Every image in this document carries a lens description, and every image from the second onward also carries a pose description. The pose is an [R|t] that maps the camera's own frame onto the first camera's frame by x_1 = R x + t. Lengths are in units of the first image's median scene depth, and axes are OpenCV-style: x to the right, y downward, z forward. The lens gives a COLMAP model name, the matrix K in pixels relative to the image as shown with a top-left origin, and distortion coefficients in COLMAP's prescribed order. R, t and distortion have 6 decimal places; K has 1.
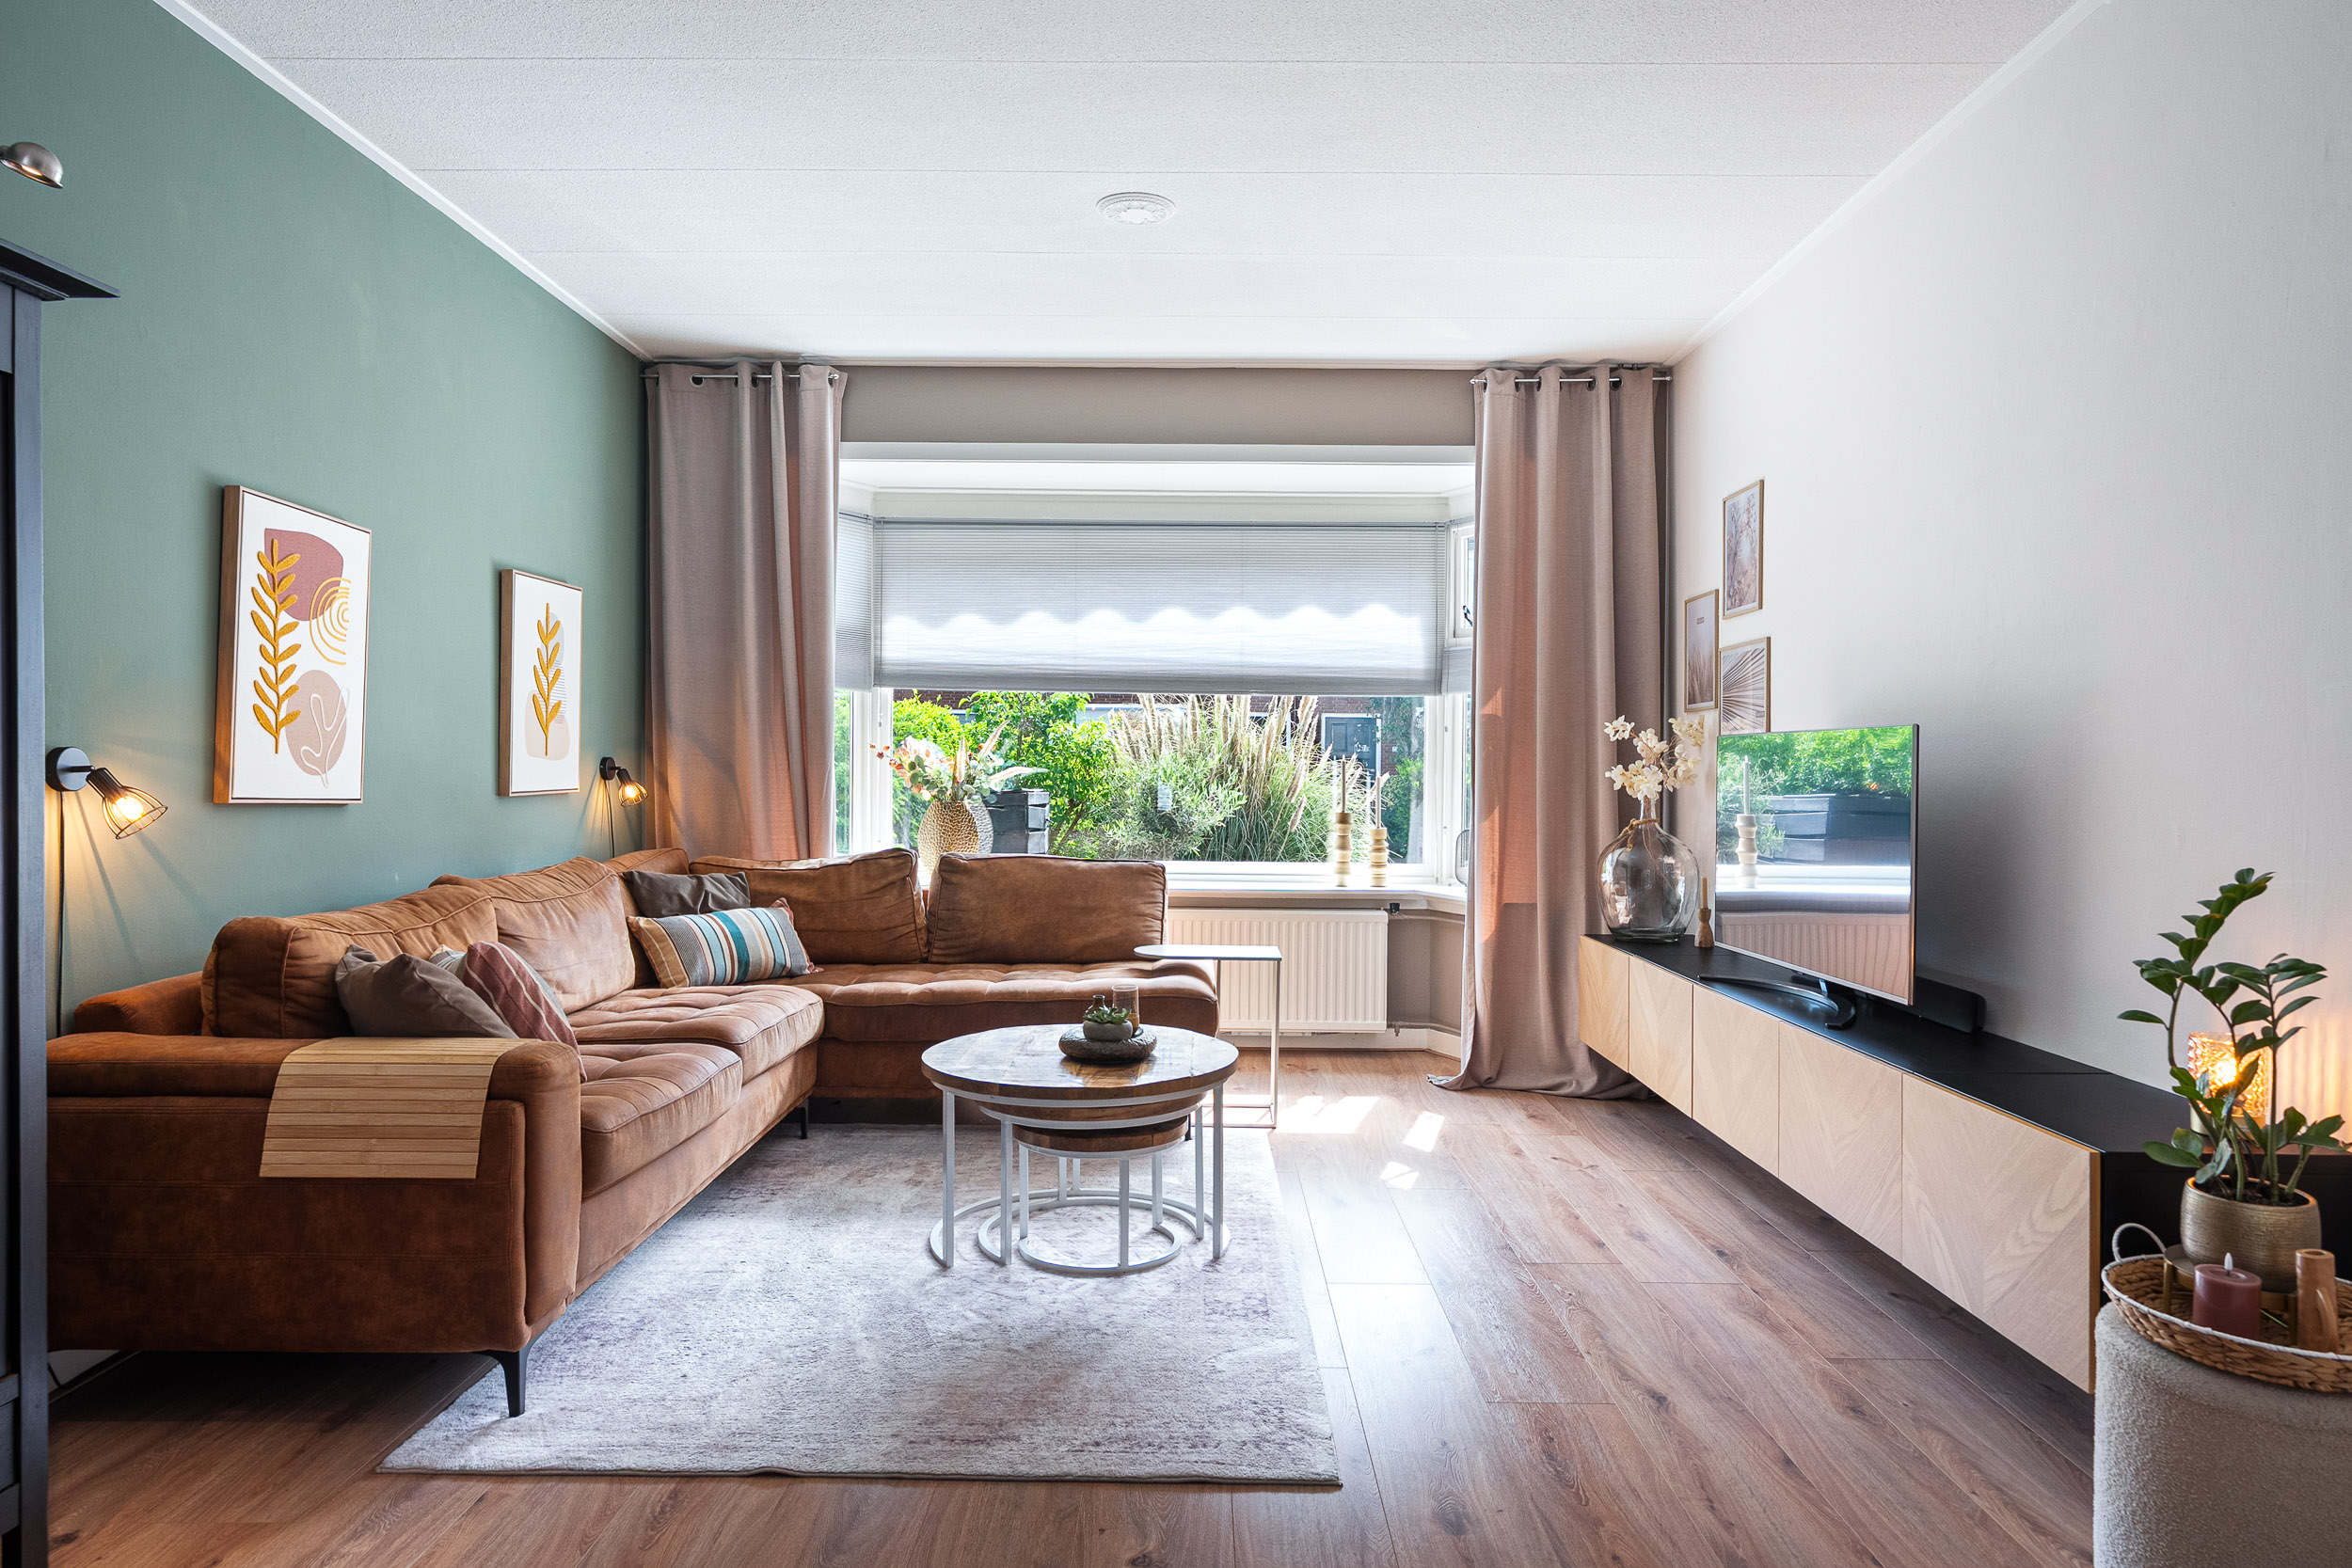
lens RADIAL K [[1394.9, 0, 1181.9], [0, 1394.9, 790.8], [0, 0, 1]] dist [-0.000964, 0.003045]
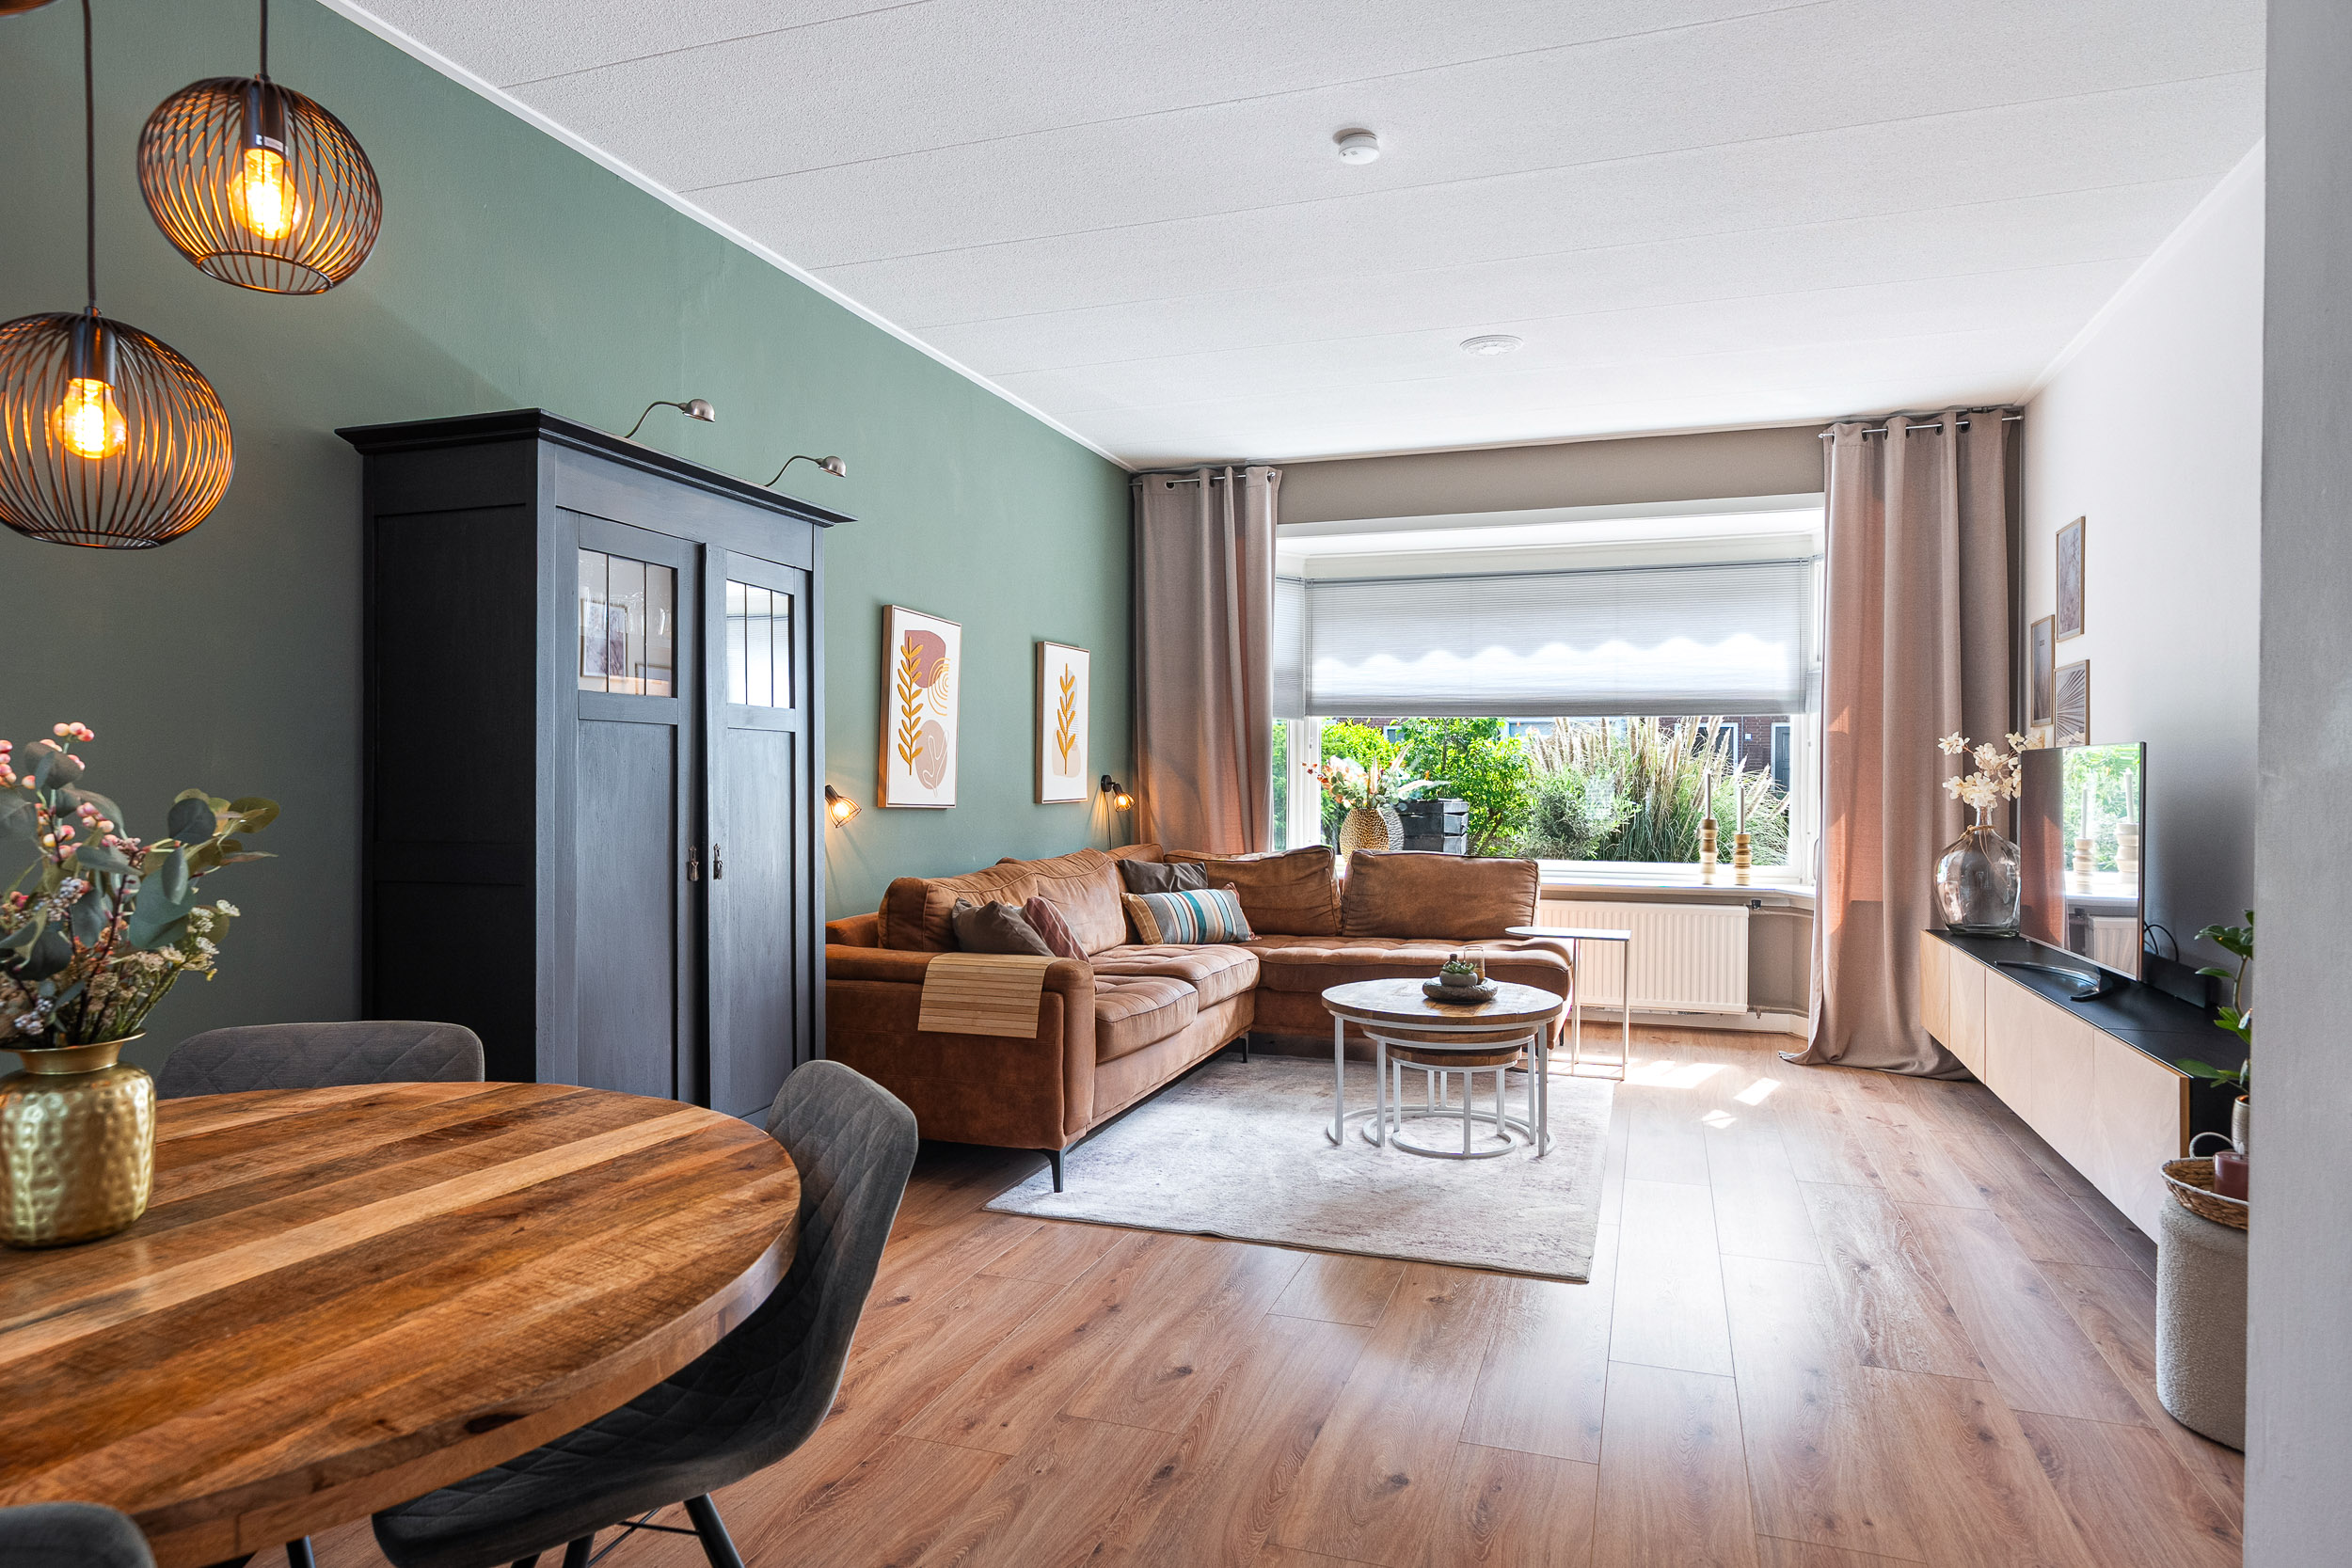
lens RADIAL K [[1394.9, 0, 1186.2], [0, 1394.9, 796.0], [0, 0, 1]] dist [-0.000964, 0.003045]
pose [[0.946938, -0.001117, -0.321413, 0.115131], [-0.000399, 0.999989, -0.004649, 0.003041], [0.321415, 0.004530, 0.946928, -0.307488]]
